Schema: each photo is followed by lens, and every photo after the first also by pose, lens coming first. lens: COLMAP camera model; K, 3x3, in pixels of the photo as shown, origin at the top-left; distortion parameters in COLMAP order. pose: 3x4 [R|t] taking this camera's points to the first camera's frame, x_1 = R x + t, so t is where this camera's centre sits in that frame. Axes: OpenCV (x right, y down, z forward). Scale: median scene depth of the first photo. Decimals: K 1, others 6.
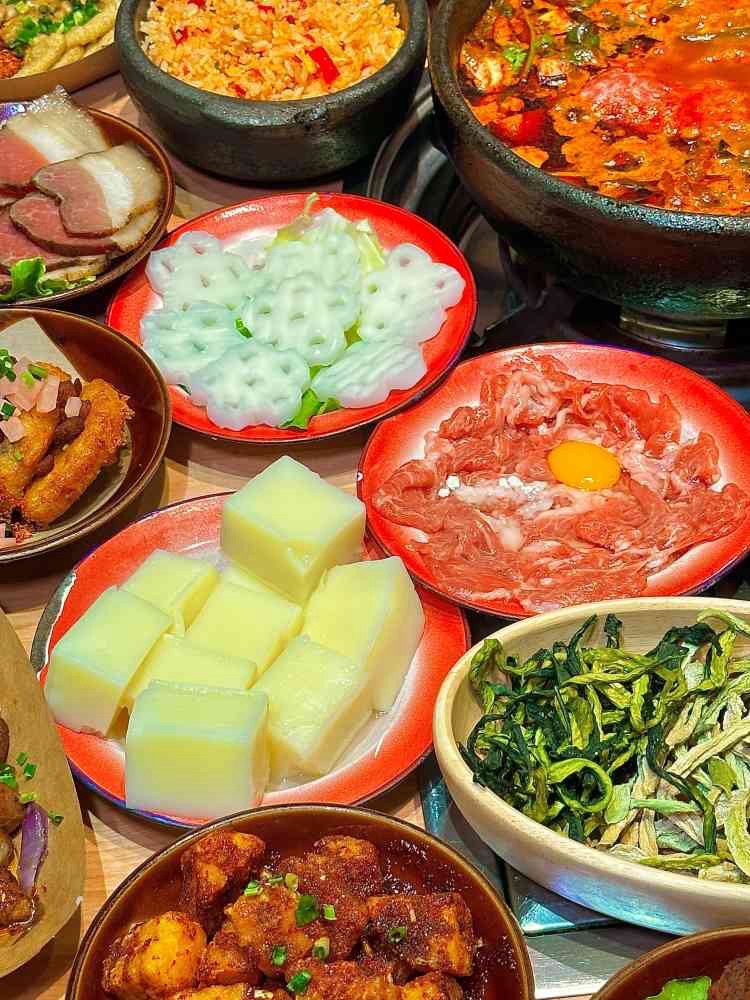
lens RADIAL K [[1990.1, 0, 375.8], [0, 1990.1, 501.5], [0, 0, 1]] dist [0.203839, 0.000000]
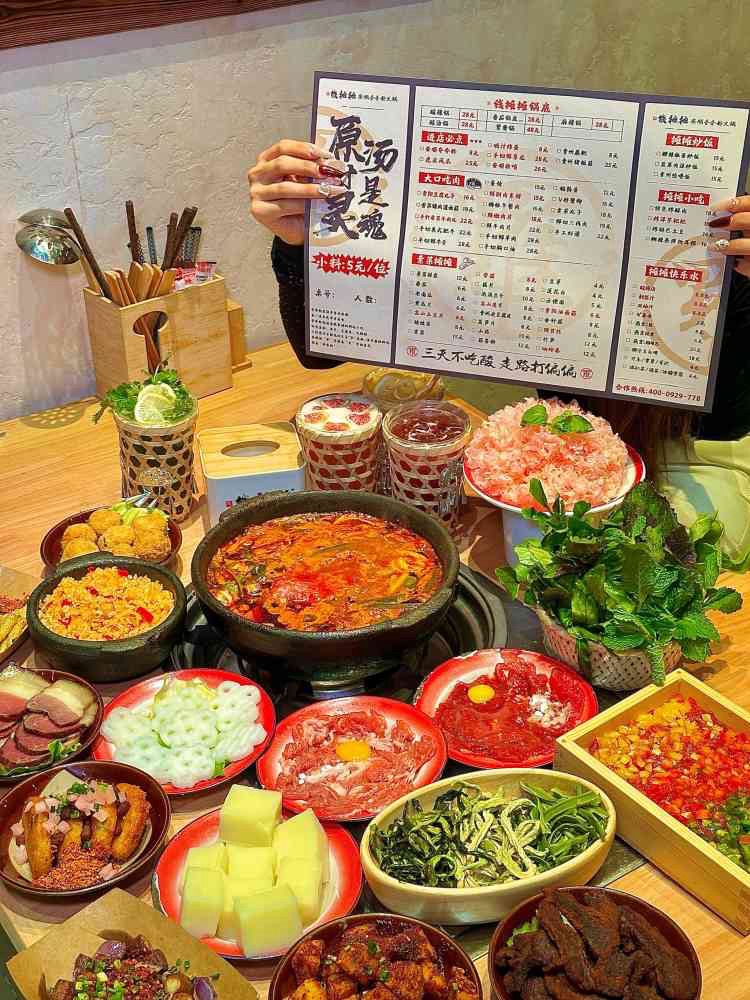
lens RADIAL K [[1383.3, 0, 373.9], [0, 1383.3, 500.2], [0, 0, 1]] dist [0.156645, 0.000000]
pose [[0.888946, -0.220557, 0.401411, -0.404605], [0.325806, 0.920492, -0.215745, 0.061319], [-0.321911, 0.322568, 0.890126, -0.407032]]
